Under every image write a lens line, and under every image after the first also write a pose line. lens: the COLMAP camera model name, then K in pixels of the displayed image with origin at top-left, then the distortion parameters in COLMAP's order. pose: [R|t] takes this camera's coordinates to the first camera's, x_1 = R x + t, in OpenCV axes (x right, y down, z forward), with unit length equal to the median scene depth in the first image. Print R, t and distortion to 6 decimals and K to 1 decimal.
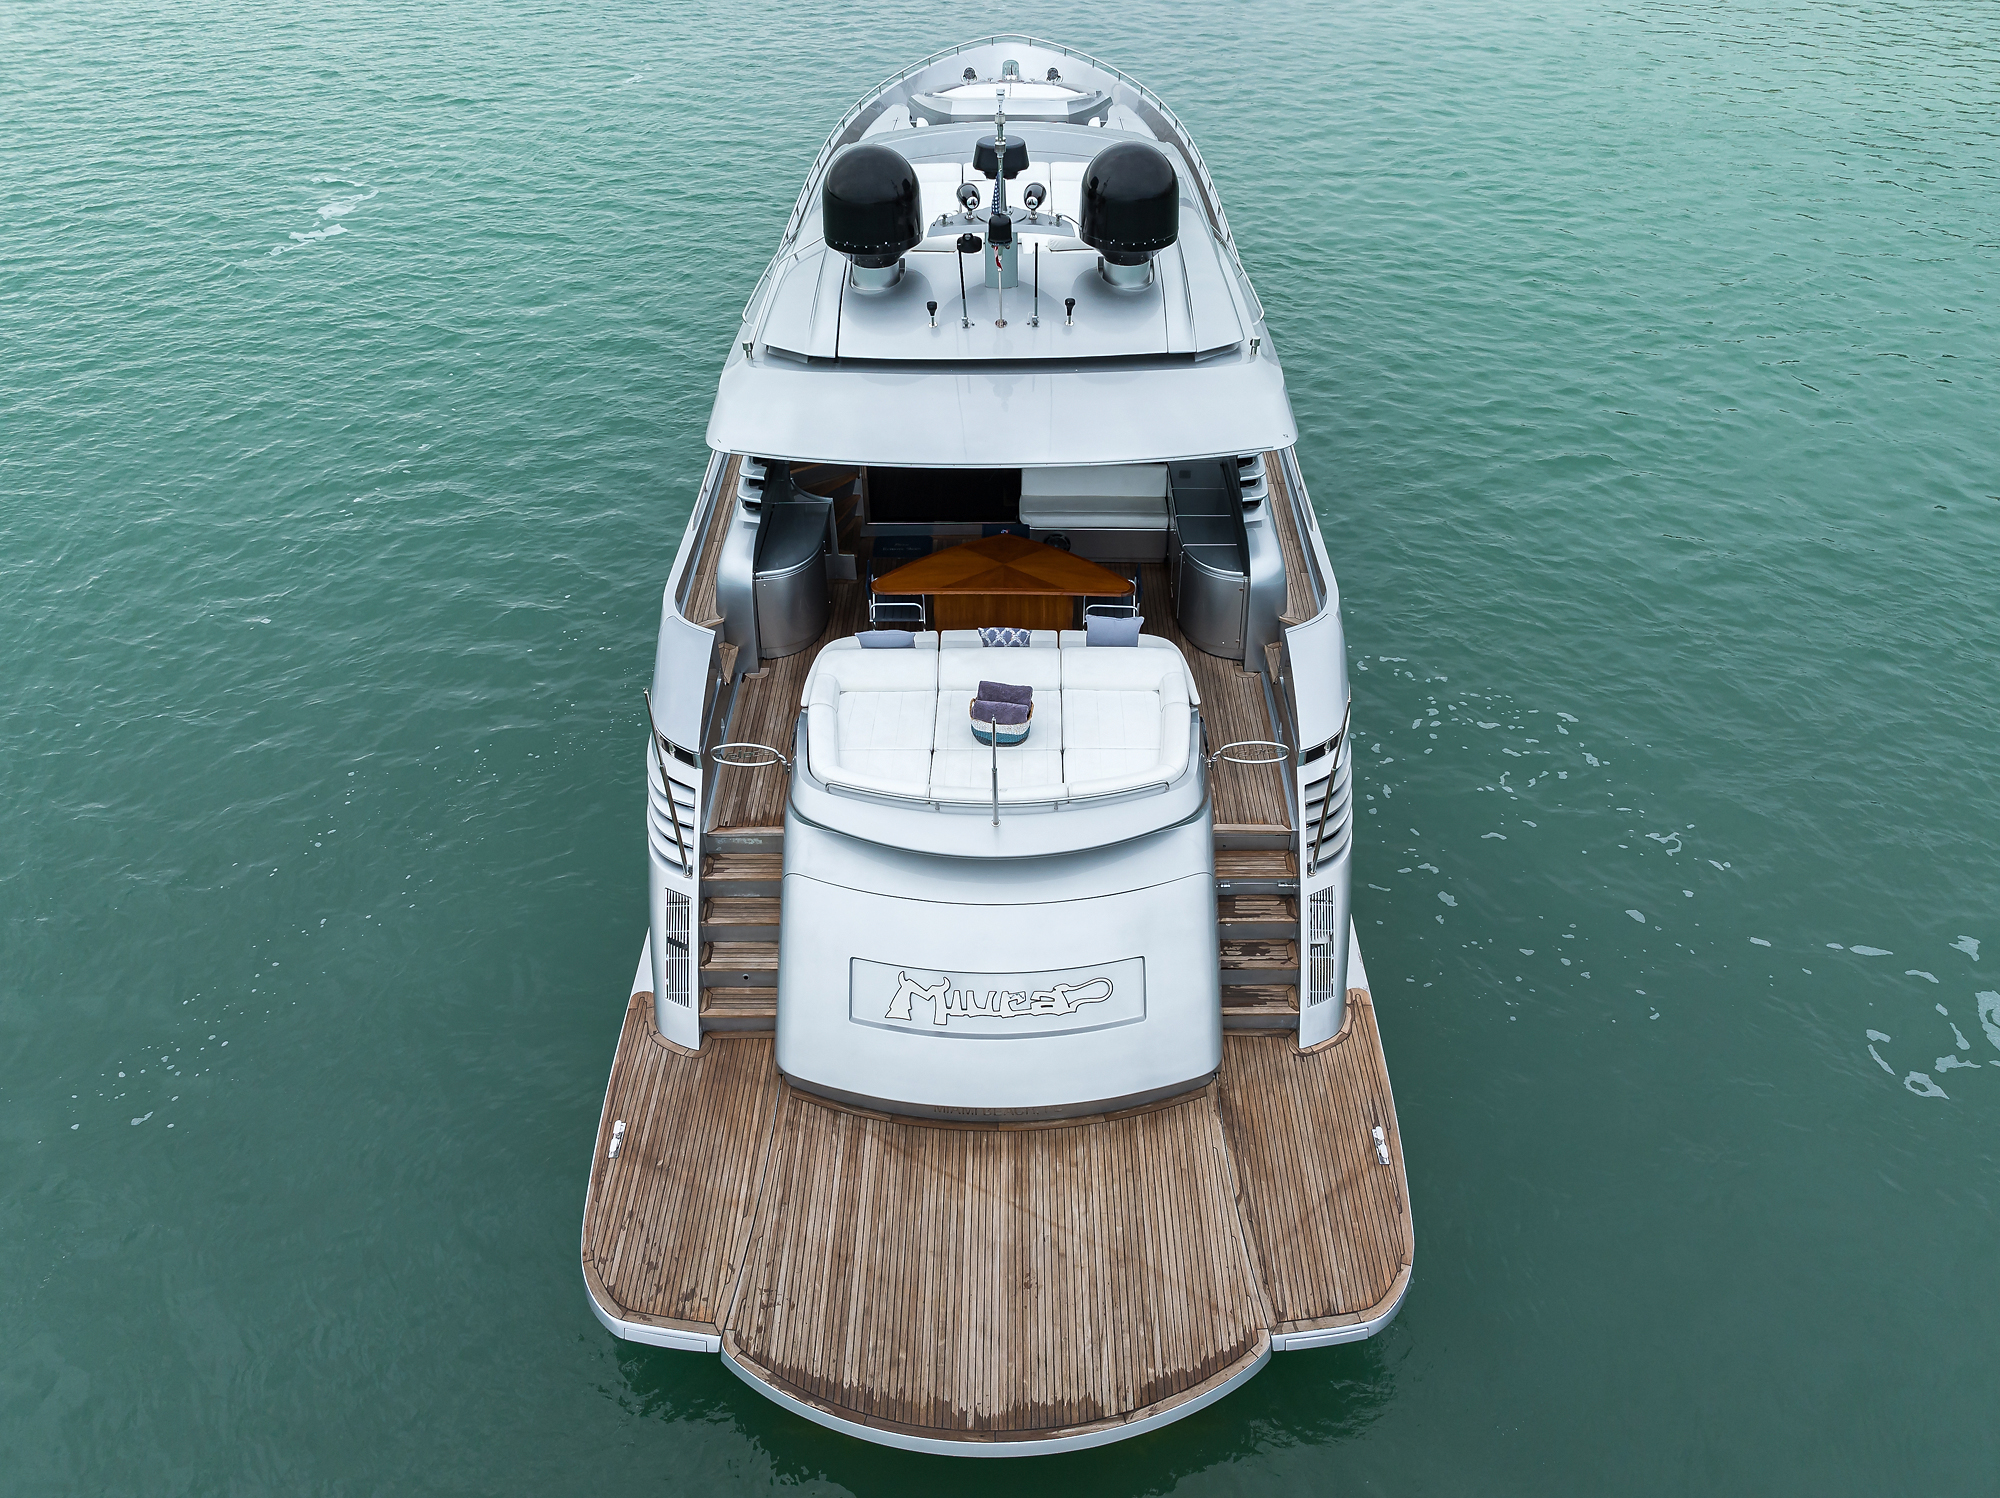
lens RADIAL K [[1538.2, 0, 1001.8], [0, 1538.2, 756.1], [0, 0, 1]] dist [-0.031171, -0.003154]
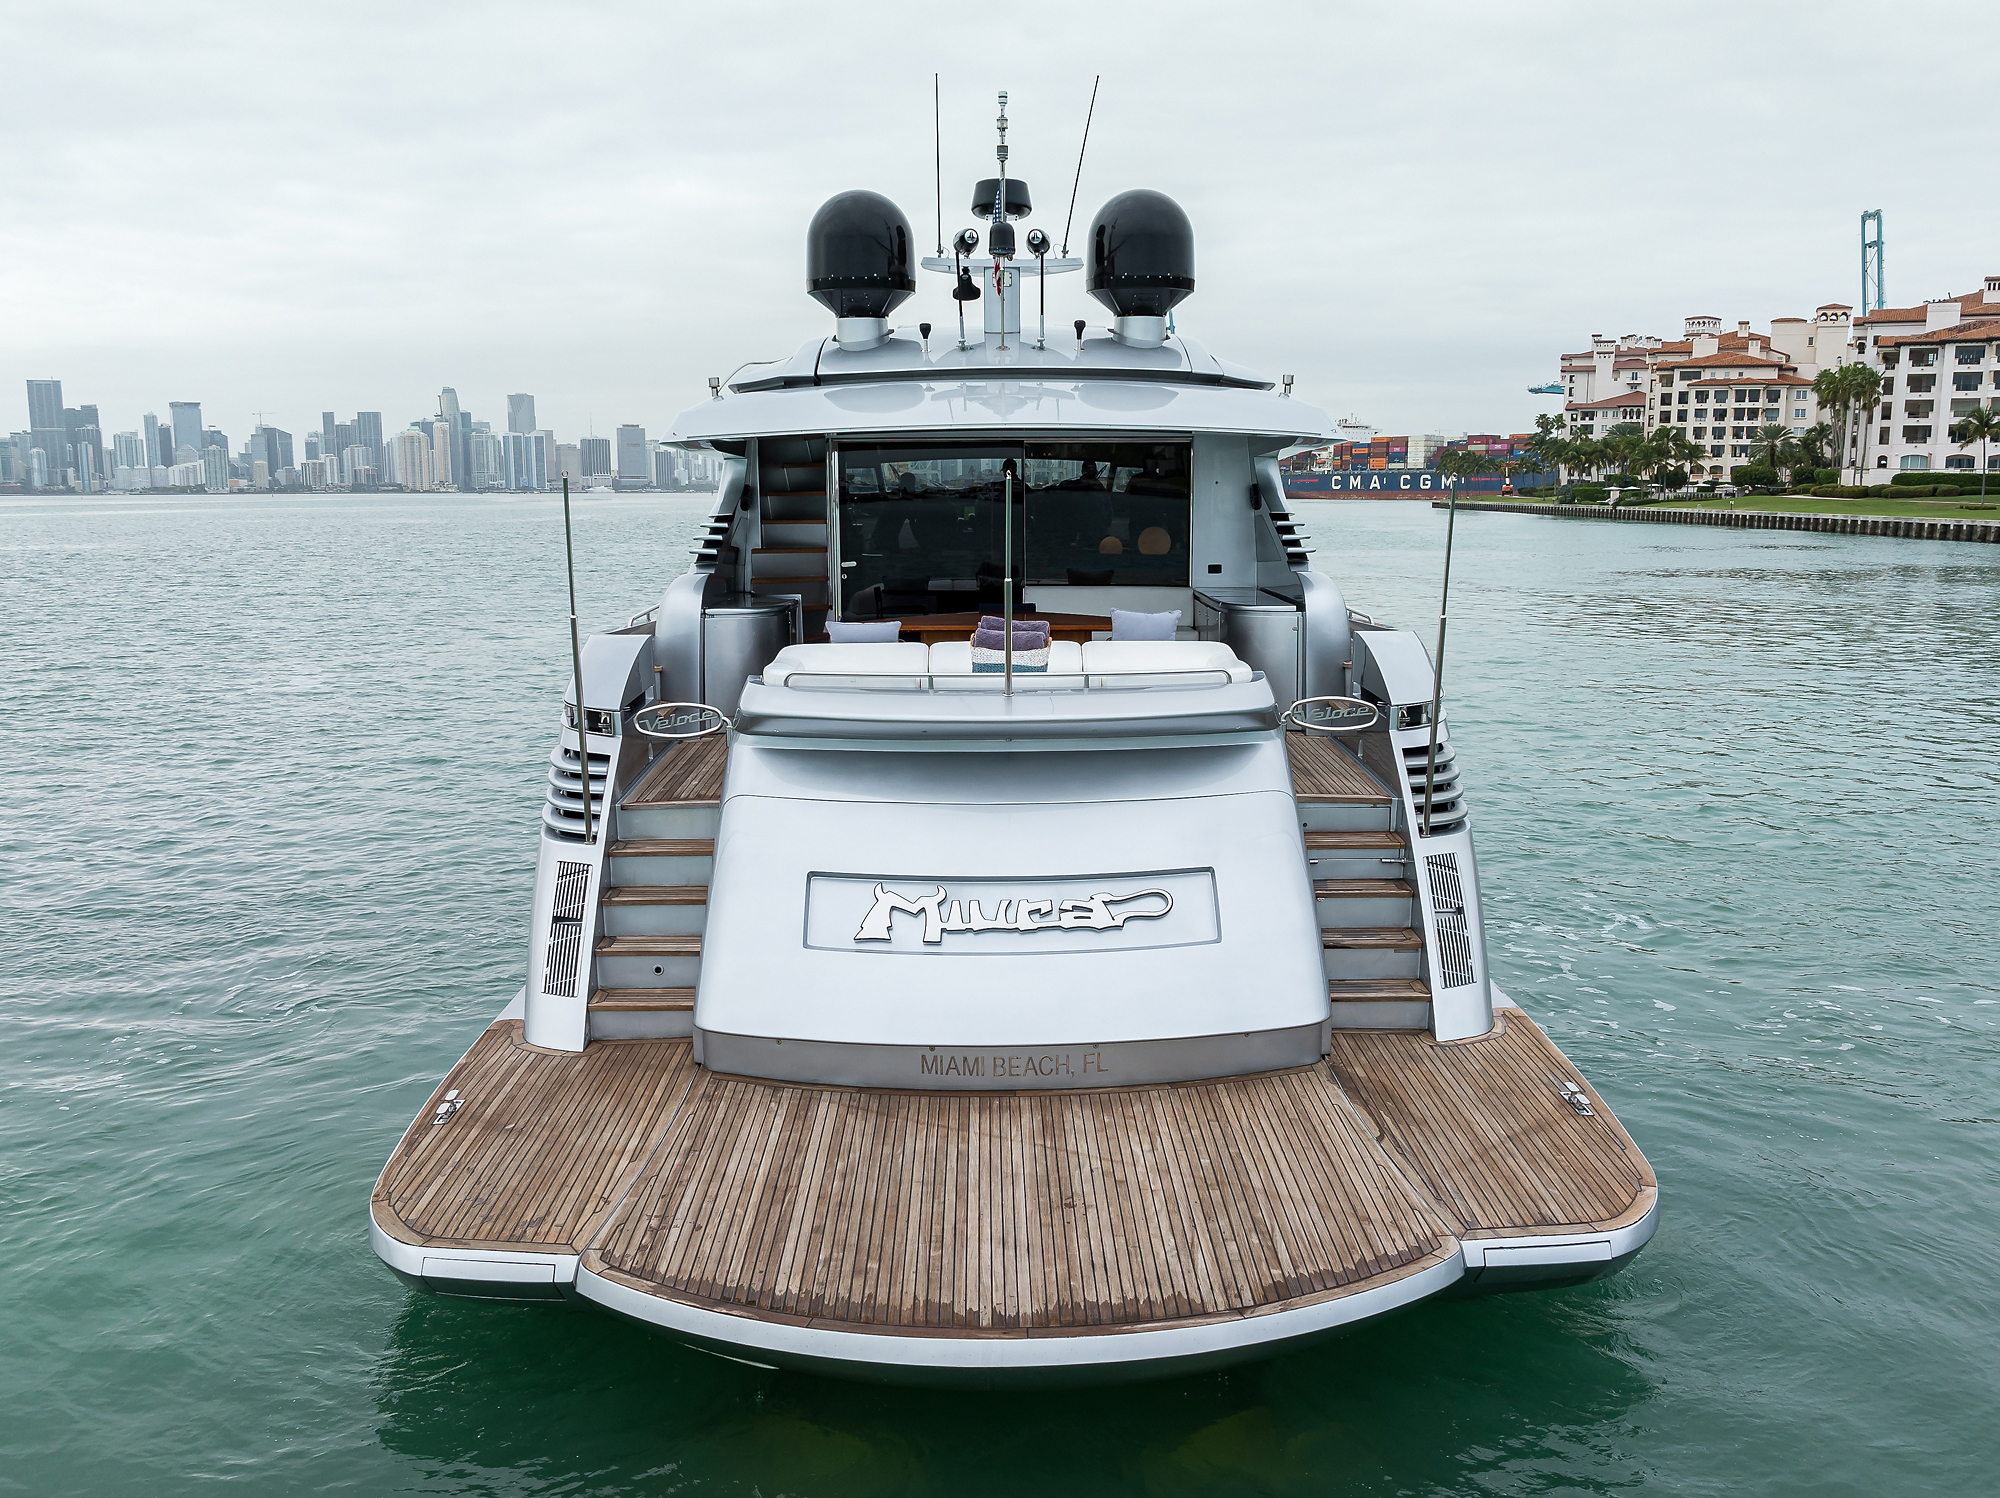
lens RADIAL K [[1749.6, 0, 1026.2], [0, 1749.6, 815.4], [0, 0, 1]] dist [-0.044420, 0.001328]
pose [[0.999490, 0.000403, 0.031925, -0.023795], [0.013807, 0.896137, -0.443562, 0.504119], [-0.028788, 0.443777, 0.895675, 0.267309]]
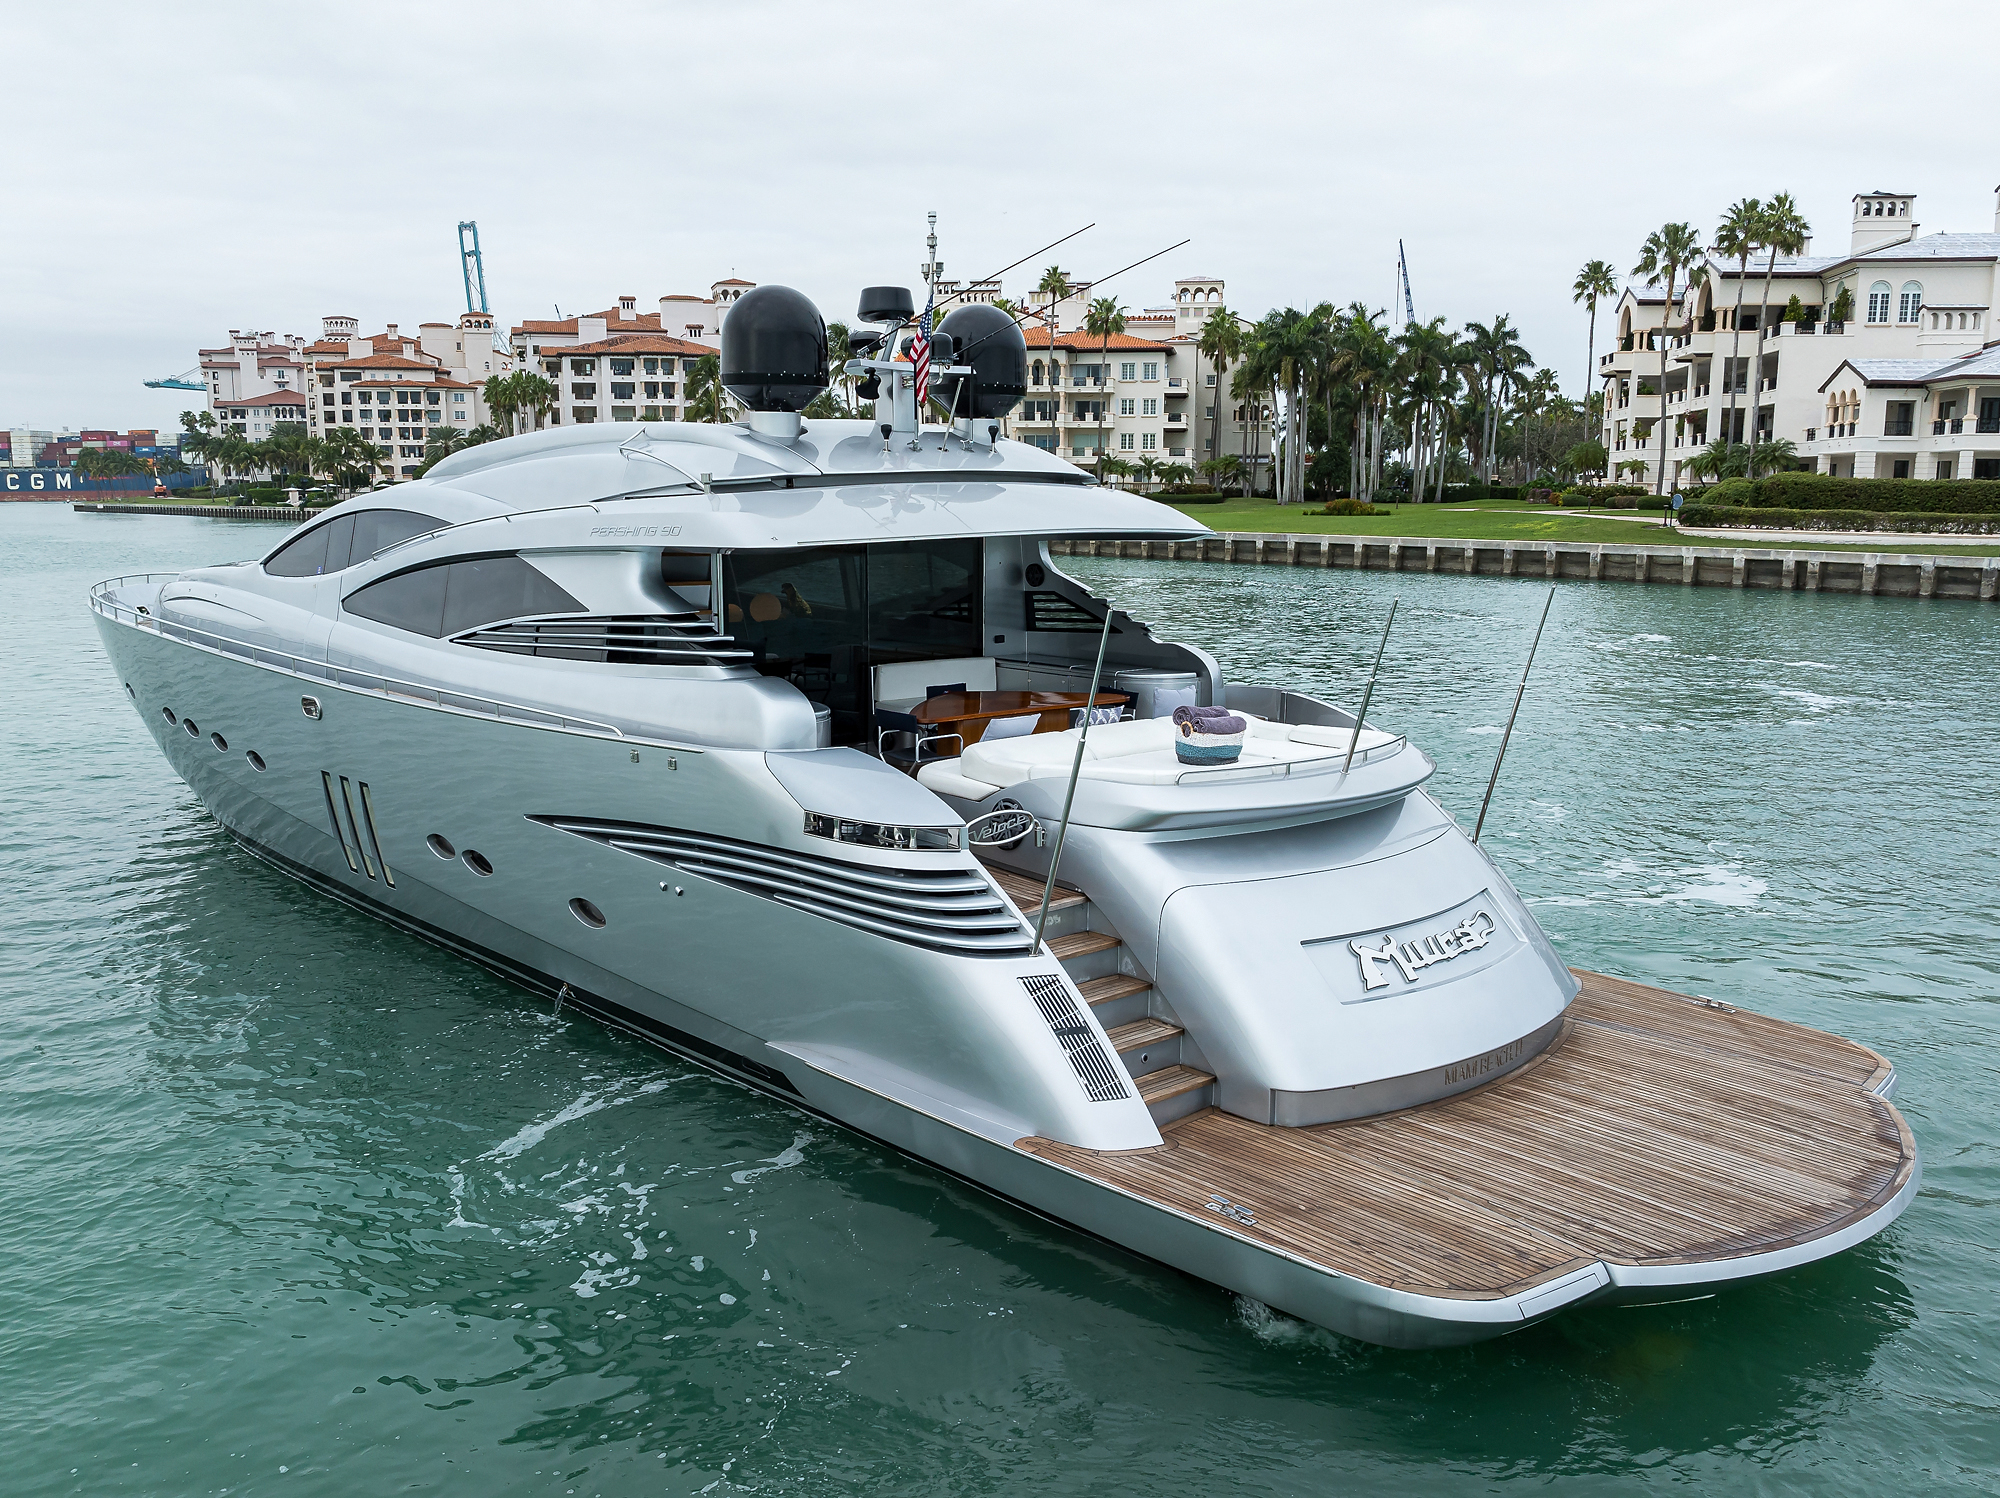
lens RADIAL K [[1751.6, 0, 947.3], [0, 1751.6, 824.1], [0, 0, 1]] dist [-0.036446, -0.021600]
pose [[0.738231, -0.121867, 0.663448, -0.923809], [0.401064, 0.870114, -0.286442, 0.289011], [-0.542368, 0.477546, 0.691222, 0.441213]]
